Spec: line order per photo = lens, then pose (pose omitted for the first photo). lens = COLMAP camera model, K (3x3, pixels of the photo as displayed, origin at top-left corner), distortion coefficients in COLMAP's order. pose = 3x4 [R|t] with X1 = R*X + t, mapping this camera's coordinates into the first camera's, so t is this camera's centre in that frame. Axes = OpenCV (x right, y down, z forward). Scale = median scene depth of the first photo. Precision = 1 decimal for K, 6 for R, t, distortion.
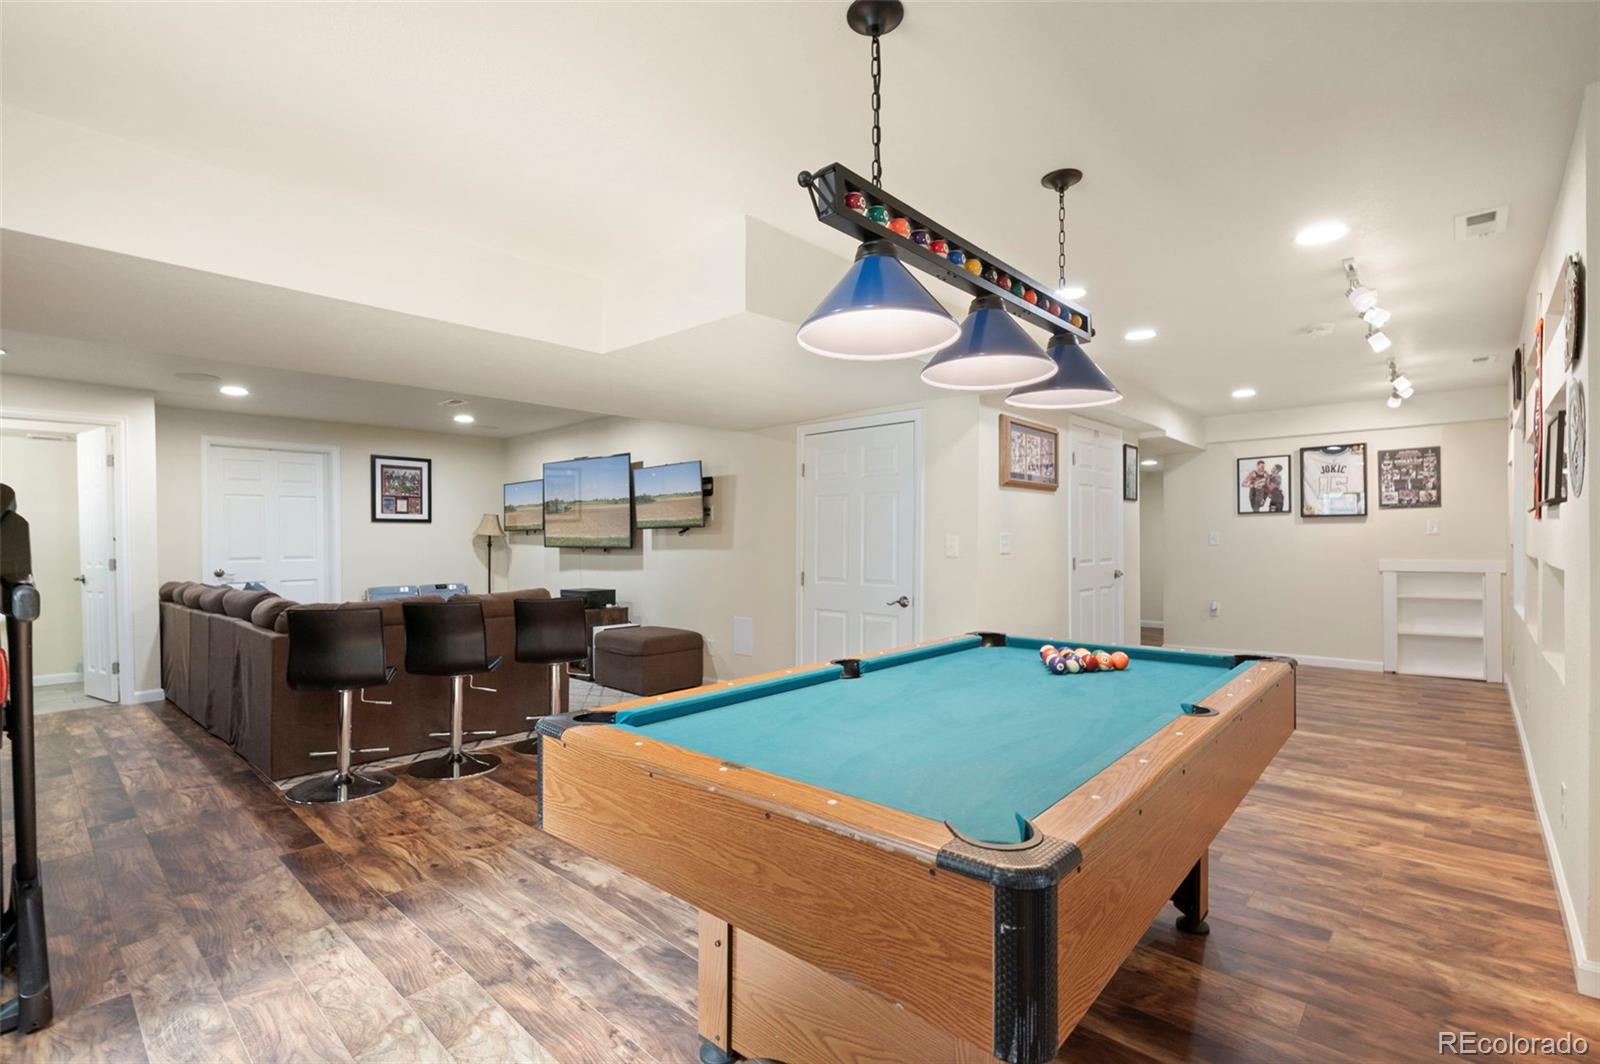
lens RADIAL K [[721.1, 0, 795.6], [0, 721.1, 533.9], [0, 0, 1]] dist [0.002319, -0.000456]
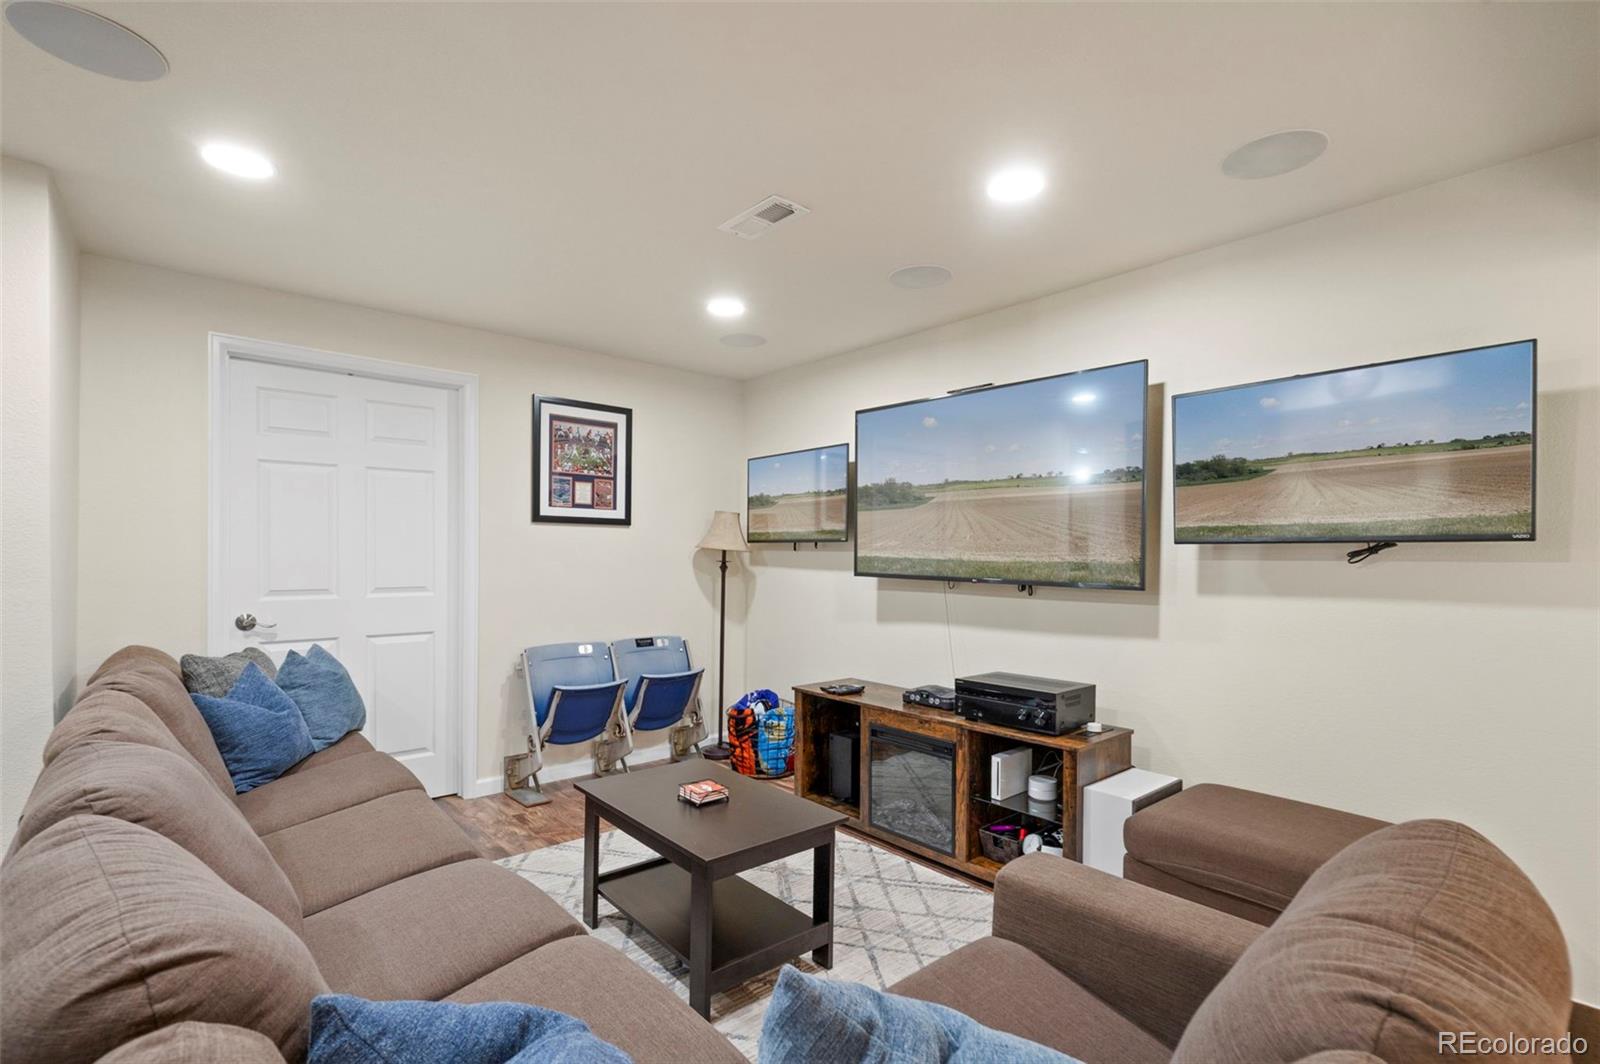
lens RADIAL K [[721.1, 0, 802.3], [0, 721.1, 540.7], [0, 0, 1]] dist [0.002319, -0.000456]
pose [[0.994763, 0.012694, -0.101416, -0.330139], [-0.013323, 0.999896, -0.005528, -0.002693], [0.101335, 0.006850, 0.994829, 0.485125]]
